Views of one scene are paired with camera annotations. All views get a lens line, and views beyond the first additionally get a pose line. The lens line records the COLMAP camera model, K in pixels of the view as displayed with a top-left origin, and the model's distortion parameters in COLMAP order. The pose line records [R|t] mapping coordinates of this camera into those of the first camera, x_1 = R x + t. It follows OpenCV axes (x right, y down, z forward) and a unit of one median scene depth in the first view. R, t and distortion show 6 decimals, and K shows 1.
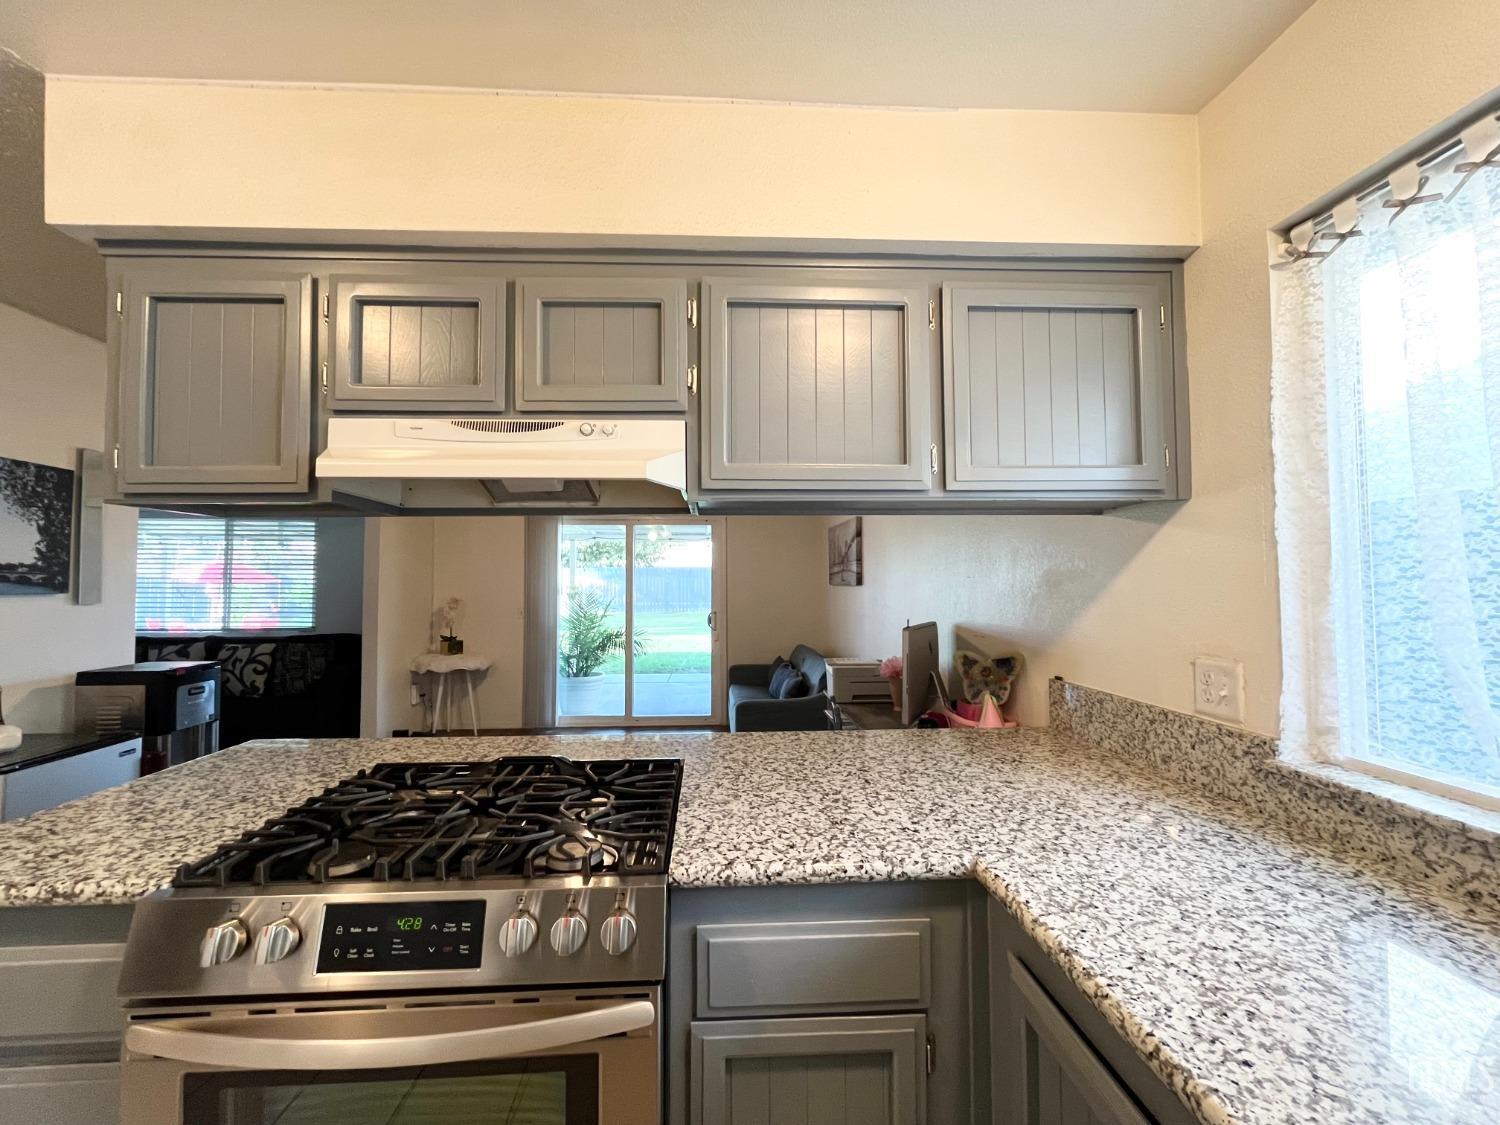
lens RADIAL K [[613.3, 0, 744.9], [0, 613.3, 560.3], [0, 0, 1]] dist [-0.001291, -0.000436]
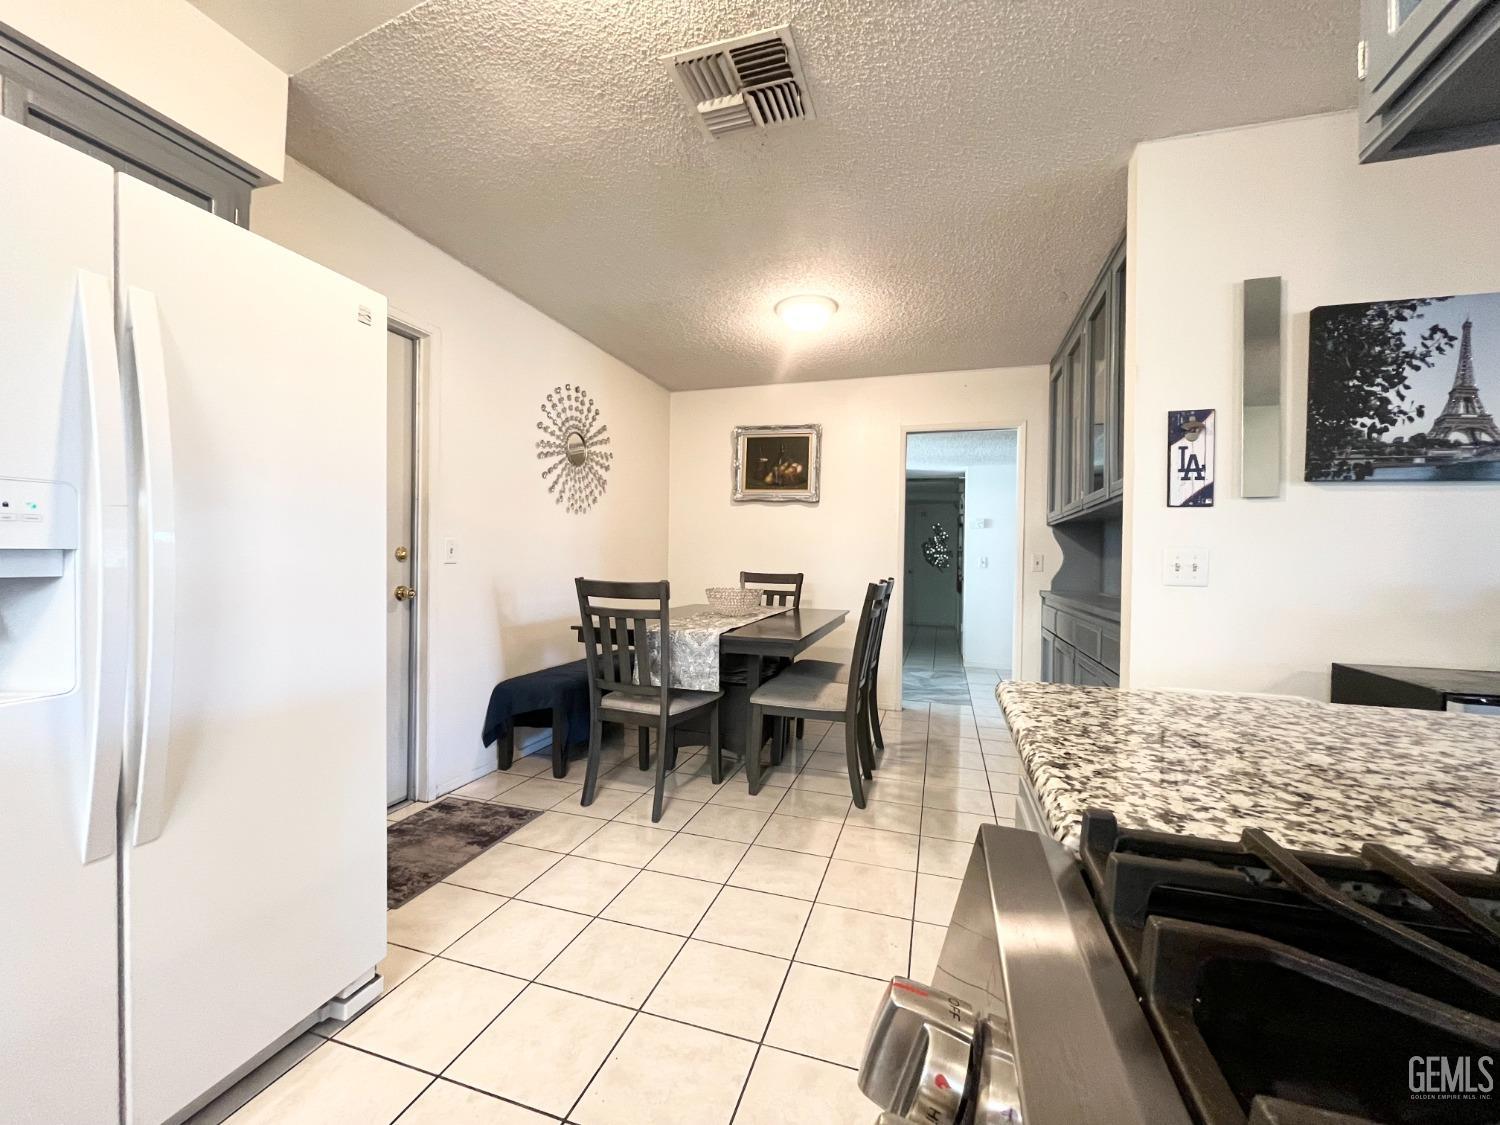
lens RADIAL K [[613.3, 0, 744.9], [0, 613.3, 560.3], [0, 0, 1]] dist [-0.001291, -0.000436]
pose [[-0.355391, -0.001751, -0.934716, -0.363382], [0.019165, 0.999774, -0.009160, 0.257051], [0.934521, -0.021169, -0.355277, 0.702223]]
